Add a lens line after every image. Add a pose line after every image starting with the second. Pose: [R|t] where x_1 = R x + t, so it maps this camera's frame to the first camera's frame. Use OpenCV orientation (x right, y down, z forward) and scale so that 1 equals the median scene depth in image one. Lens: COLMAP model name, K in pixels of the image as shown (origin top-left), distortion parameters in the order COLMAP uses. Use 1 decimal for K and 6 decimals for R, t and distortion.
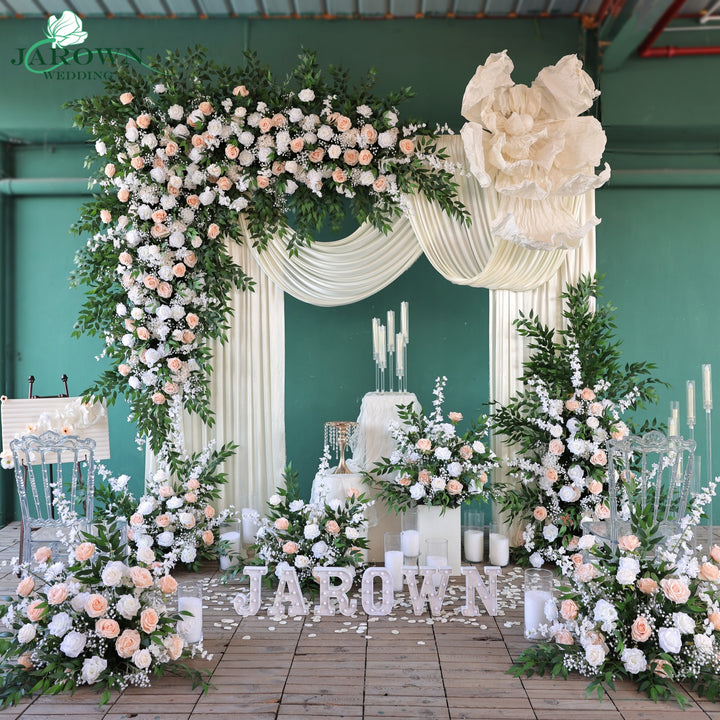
lens RADIAL K [[726.5, 0, 377.2], [0, 726.5, 360.4], [0, 0, 1]] dist [0.000303, -0.007151]
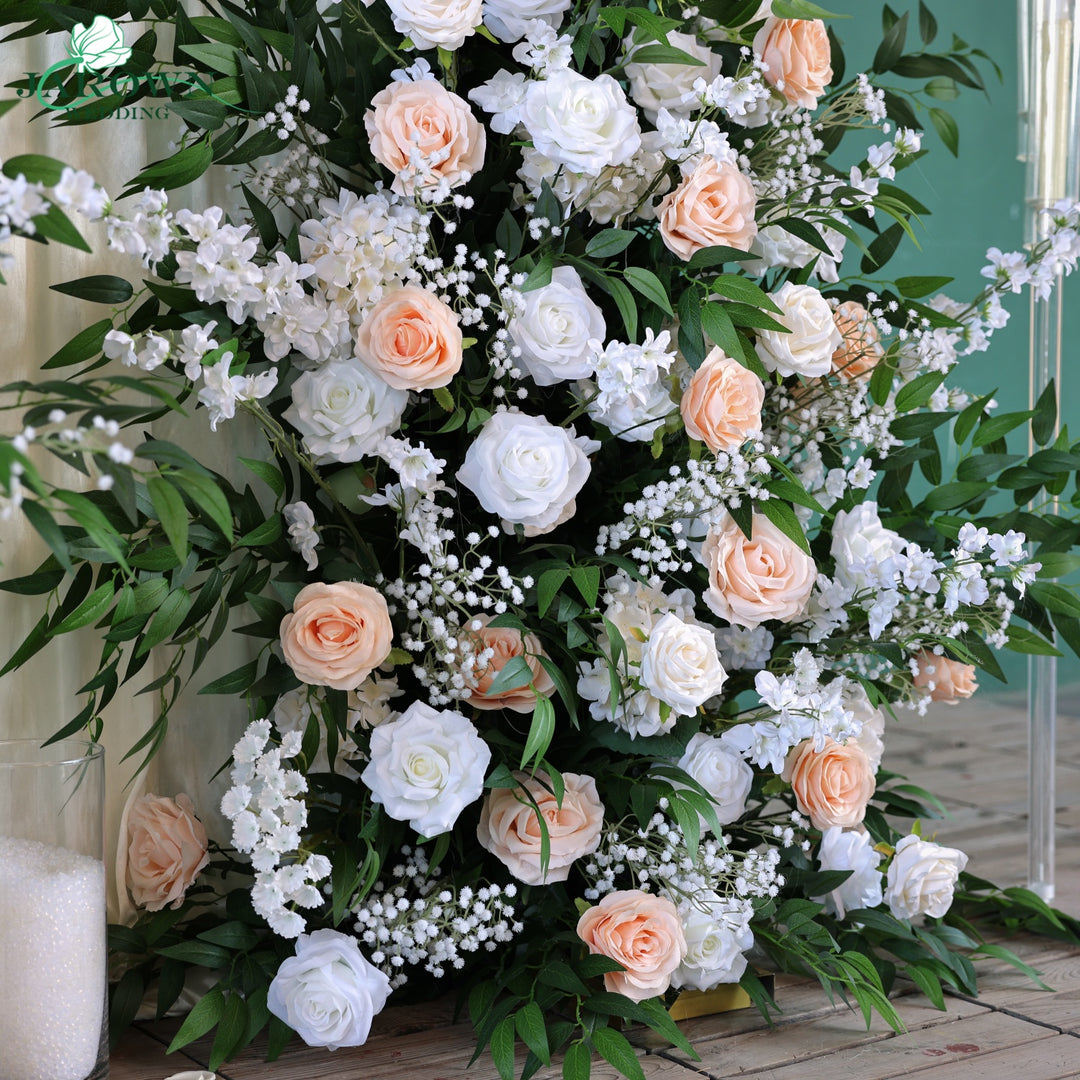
lens RADIAL K [[2178.0, 0, 540.0], [0, 2178.0, 540.0], [0, 0, 1]] dist [0.008743, -0.219302]
pose [[0.803955, -0.047764, 0.592769, 0.022489], [0.002929, 0.997075, 0.076369, 0.160357], [-0.594683, -0.059660, 0.801744, 0.651789]]
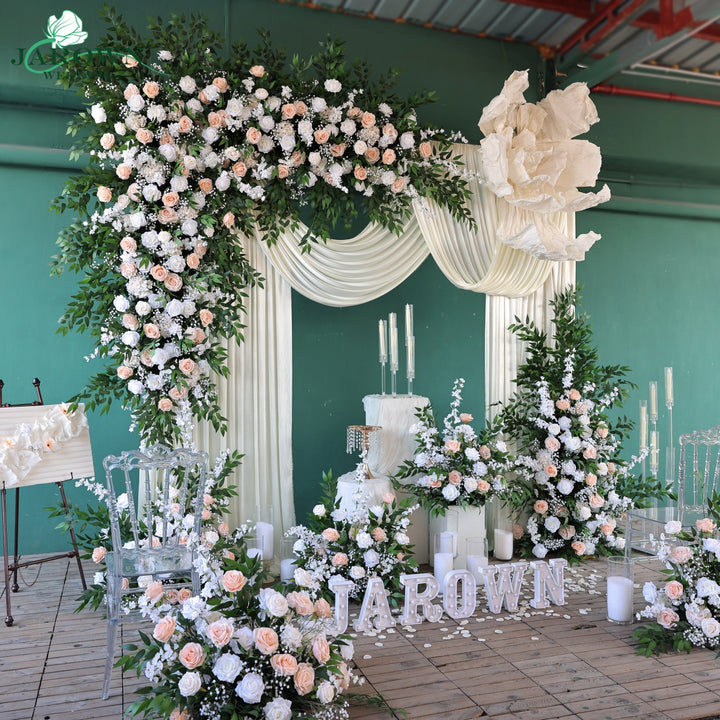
lens RADIAL K [[724.5, 0, 360.0], [0, 724.5, 360.0], [0, 0, 1]] dist [-0.001892, -0.011371]
pose [[0.938460, 0.005496, 0.345343, -0.385028], [-0.003989, 0.999979, -0.005075, 0.001465], [-0.345364, 0.003385, 0.938463, 0.091122]]
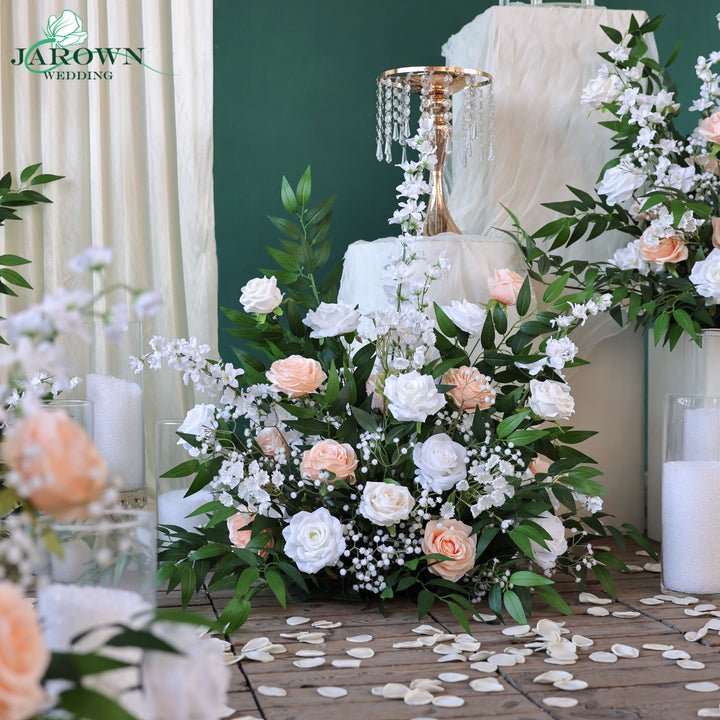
lens RADIAL K [[1346.6, 0, 360.0], [0, 1346.6, 360.0], [0, 0, 1]] dist [-0.001464, -0.059261]
pose [[0.974465, -0.006930, 0.224431, -0.201692], [0.003076, 0.999842, 0.017518, 0.190941], [-0.224517, -0.016381, 0.974333, 0.457073]]
